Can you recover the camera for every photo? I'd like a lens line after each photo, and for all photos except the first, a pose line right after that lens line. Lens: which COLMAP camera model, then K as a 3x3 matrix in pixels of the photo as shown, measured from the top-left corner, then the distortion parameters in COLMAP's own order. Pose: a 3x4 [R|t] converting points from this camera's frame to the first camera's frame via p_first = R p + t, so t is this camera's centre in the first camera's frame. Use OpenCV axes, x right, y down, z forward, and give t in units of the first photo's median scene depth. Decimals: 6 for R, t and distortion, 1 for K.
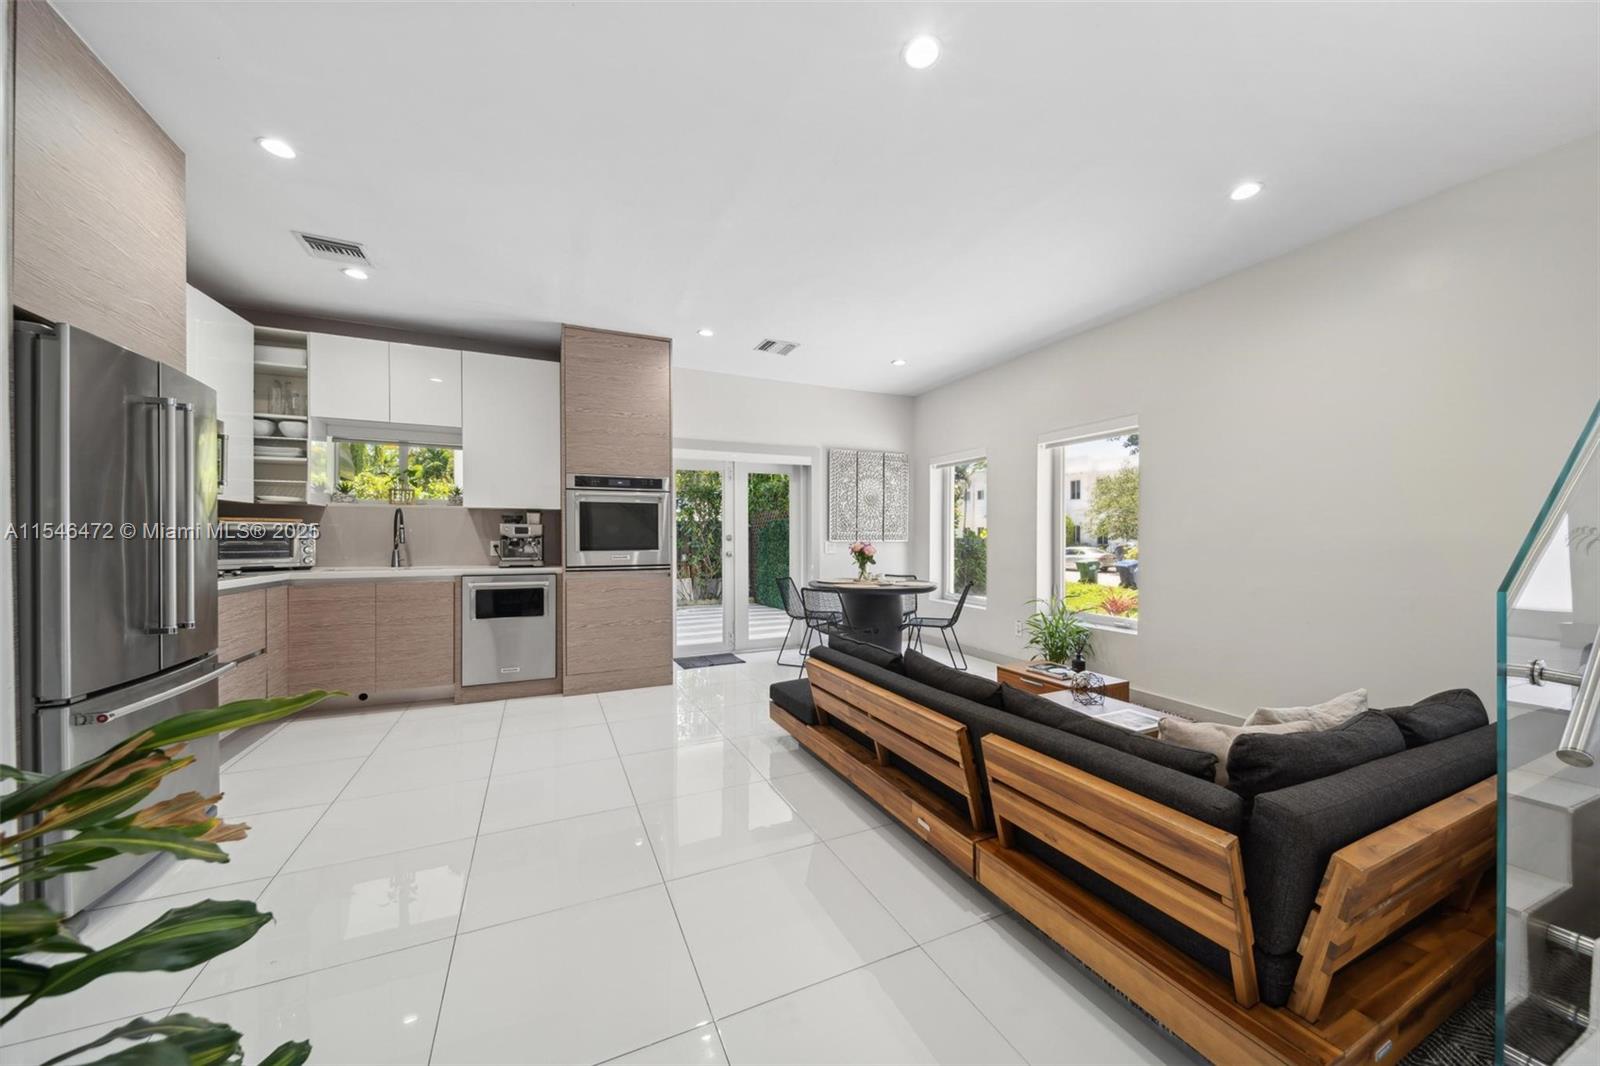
lens RADIAL K [[552.7, 0, 795.4], [0, 552.7, 535.6], [0, 0, 1]] dist [0.000810, 0.000013]
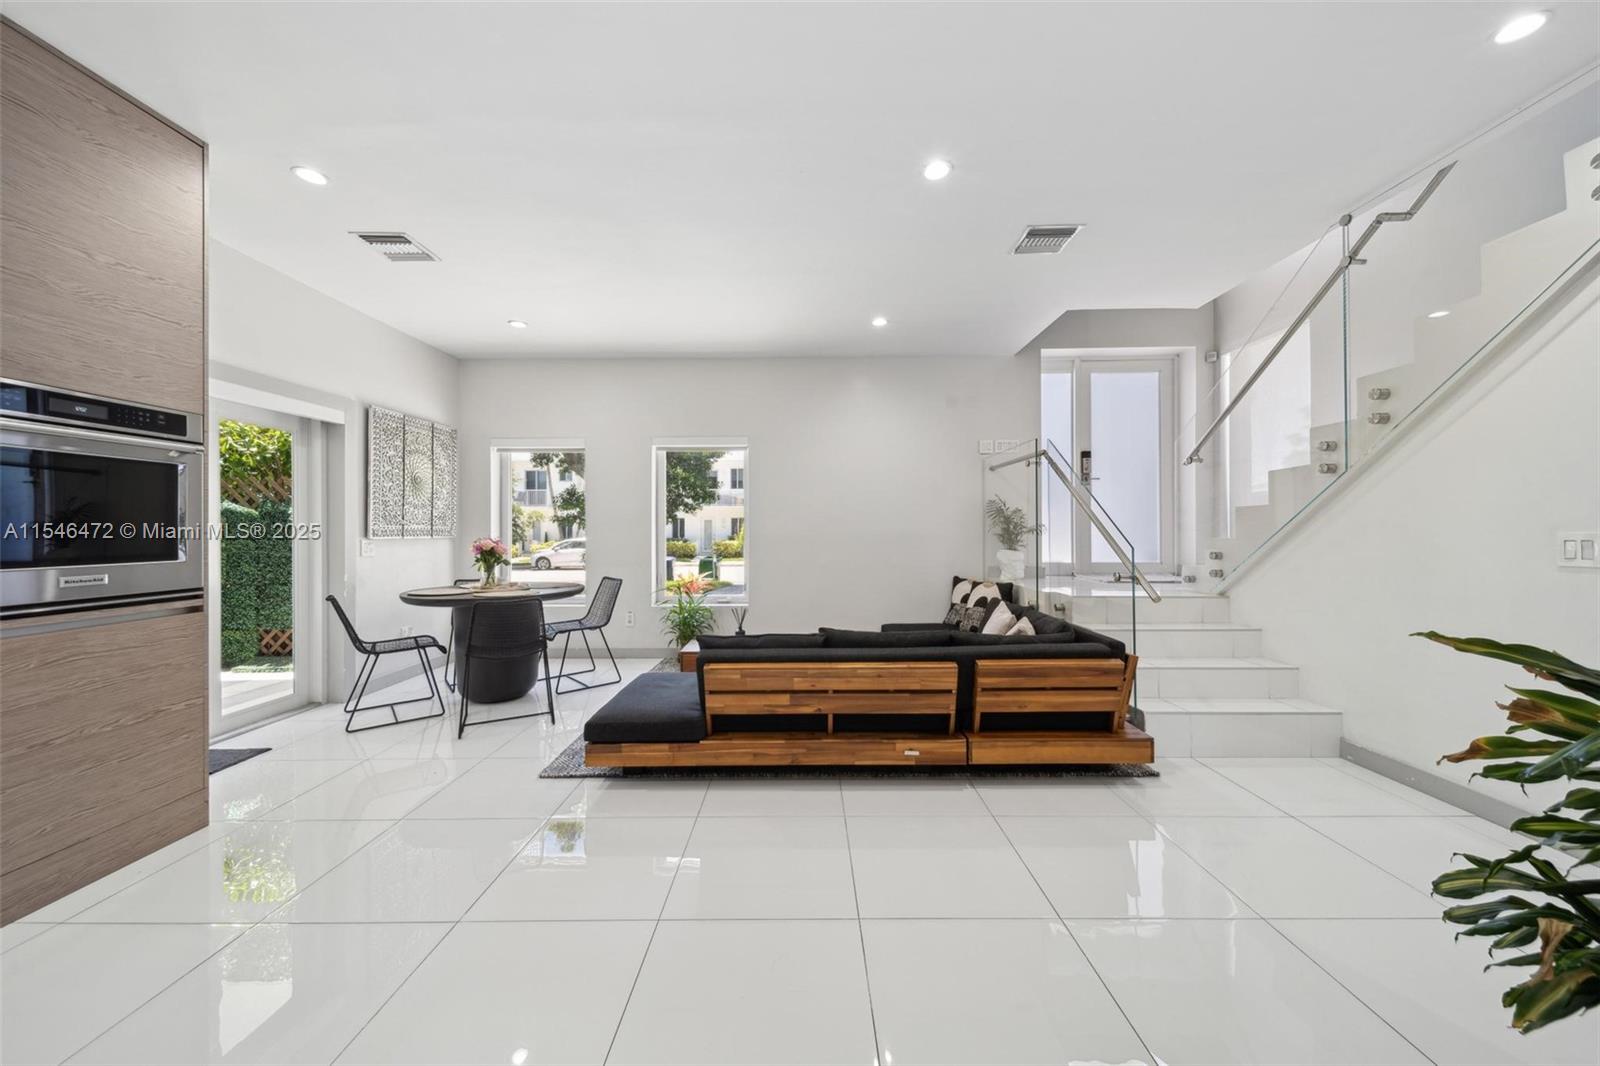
lens RADIAL K [[567.9, 0, 799.2], [0, 567.9, 524.1], [0, 0, 1]] dist [0.008400, -0.000053]
pose [[0.426846, 0.009378, 0.904276, -0.346715], [0.001844, 0.999935, -0.011241, 0.000606], [-0.904322, 0.006465, 0.426801, 0.212674]]
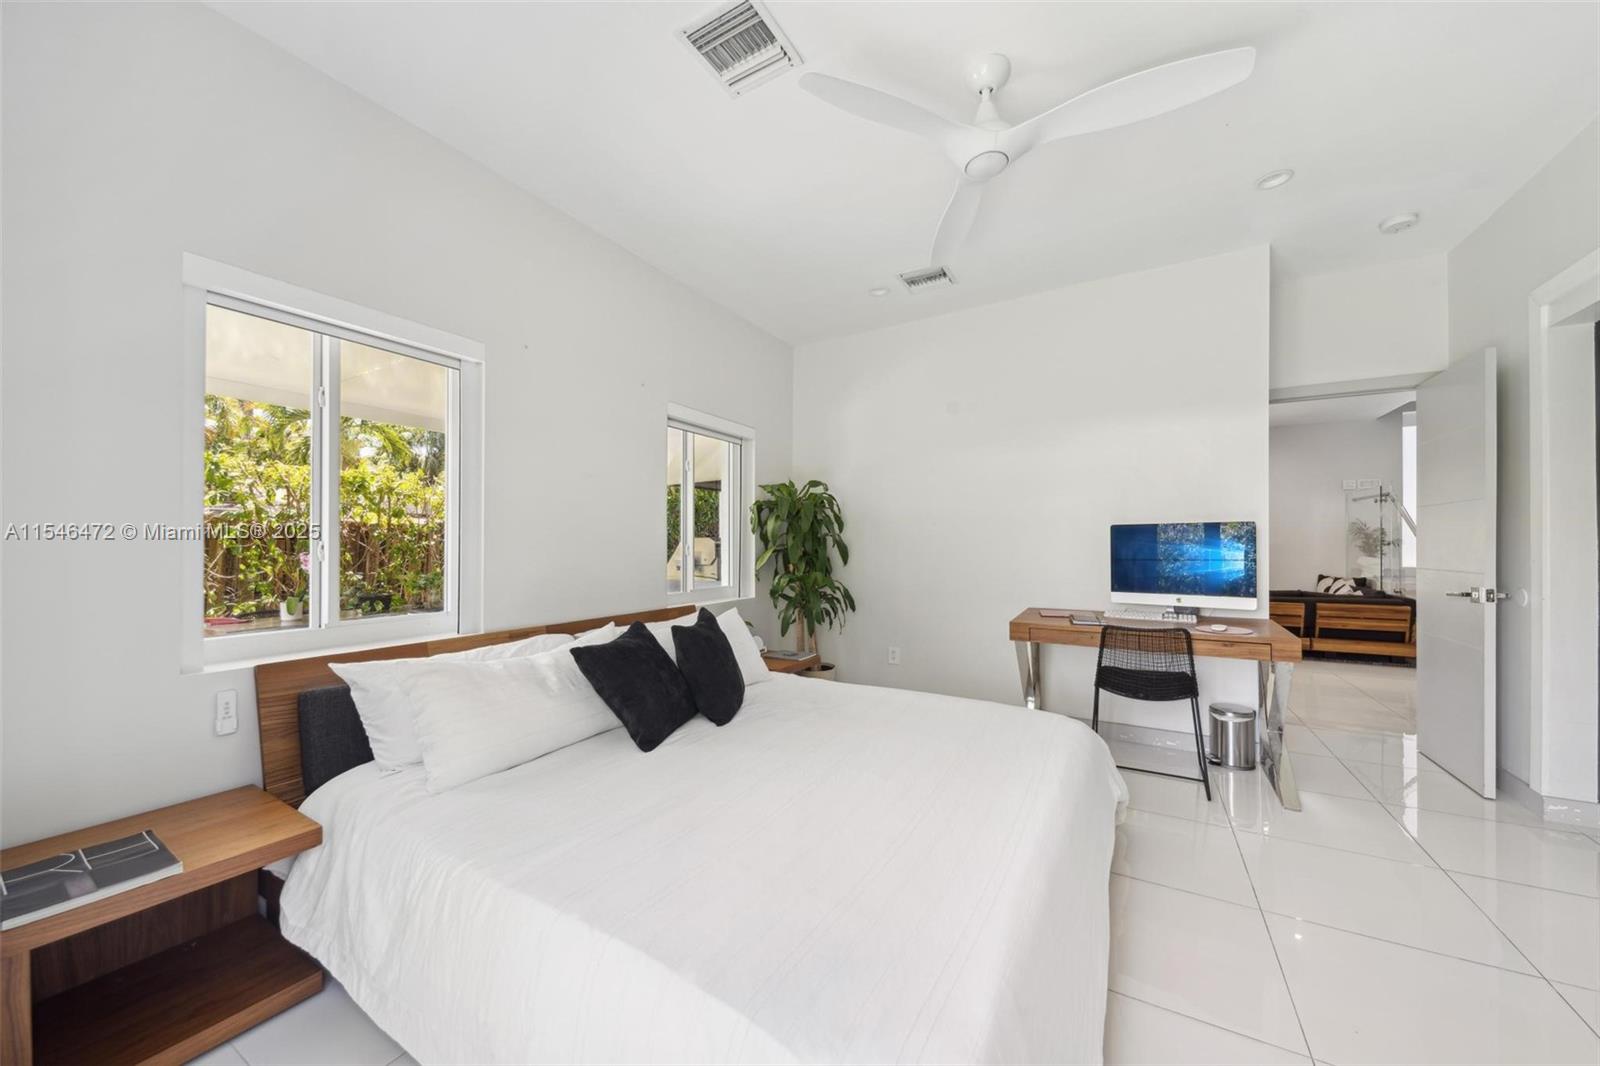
lens RADIAL K [[552.7, 0, 795.4], [0, 552.7, 535.6], [0, 0, 1]] dist [0.000810, 0.000013]
pose [[0.826800, 0.009443, 0.562417, -1.113842], [-0.007205, 0.999955, -0.006198, 0.000447], [-0.562450, 0.001073, 0.826830, 0.007159]]
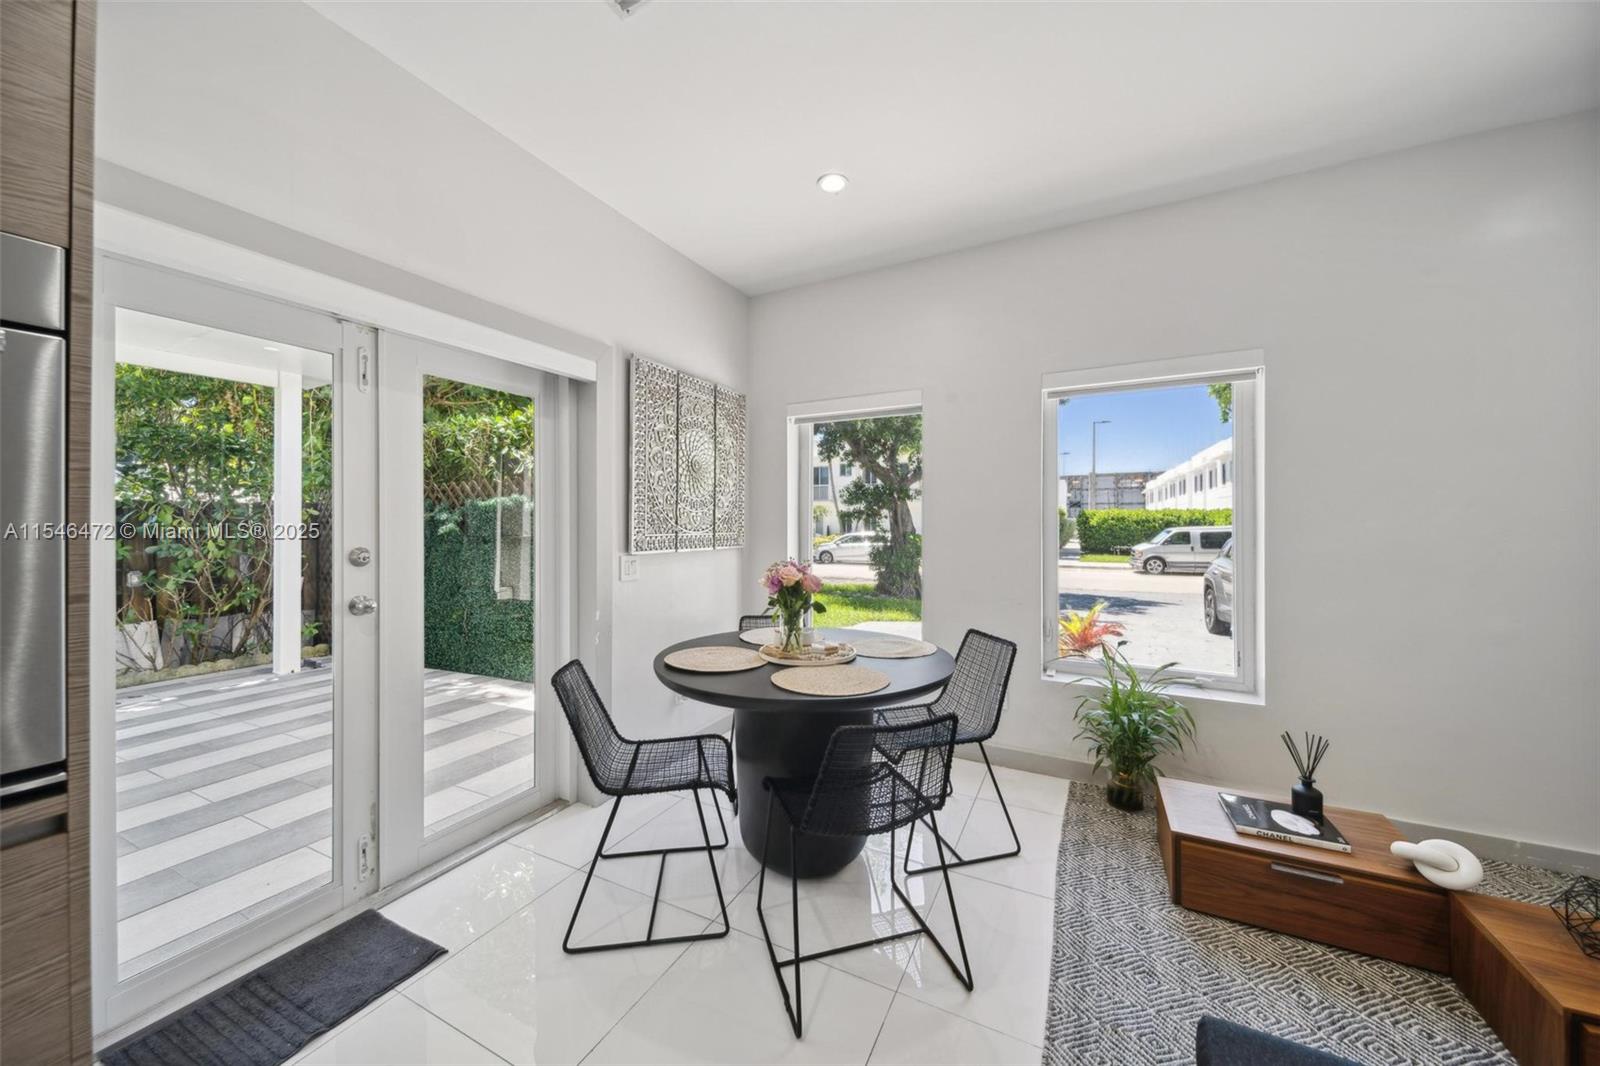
lens RADIAL K [[567.9, 0, 799.2], [0, 567.9, 524.1], [0, 0, 1]] dist [0.008400, -0.000053]
pose [[0.786045, 0.000462, 0.618169, -0.118014], [-0.001289, 0.999999, 0.000891, -0.015642], [-0.618167, -0.001497, 0.786045, 0.538227]]
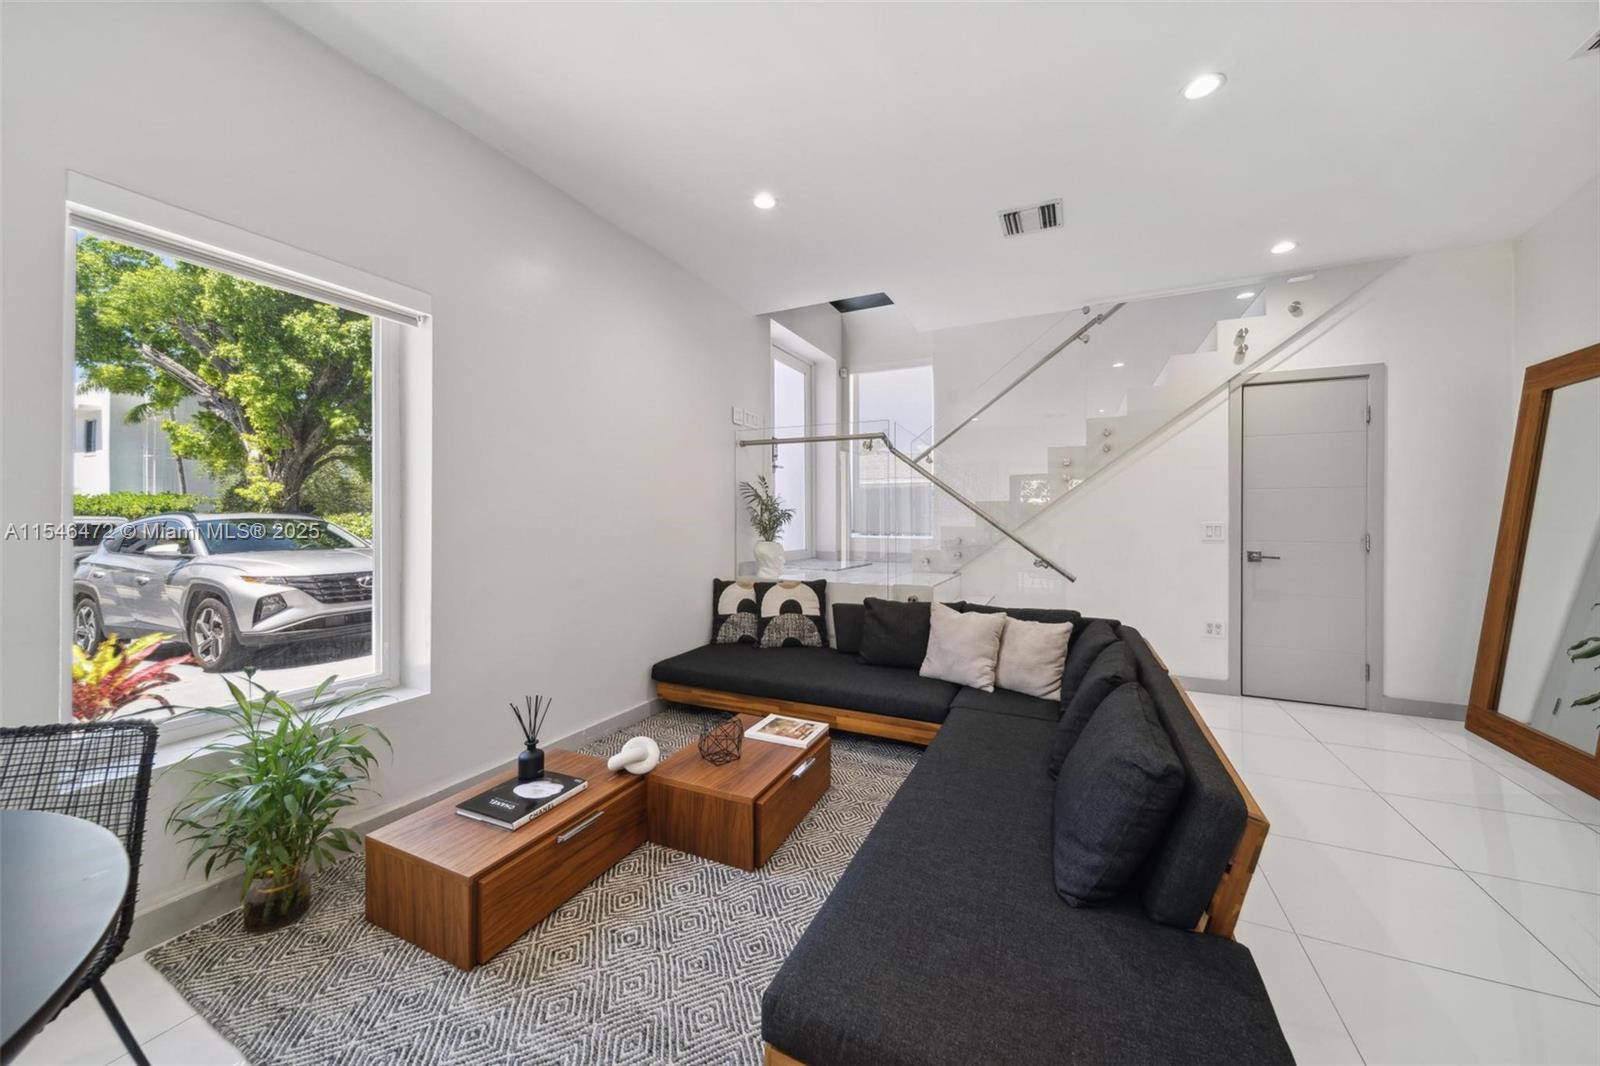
lens RADIAL K [[567.9, 0, 799.2], [0, 567.9, 524.1], [0, 0, 1]] dist [0.008400, -0.000053]
pose [[-0.647795, -0.004526, 0.761802, -0.026855], [-0.006241, 0.999980, 0.000634, 0.006169], [-0.761790, -0.004344, -0.647810, 0.721096]]
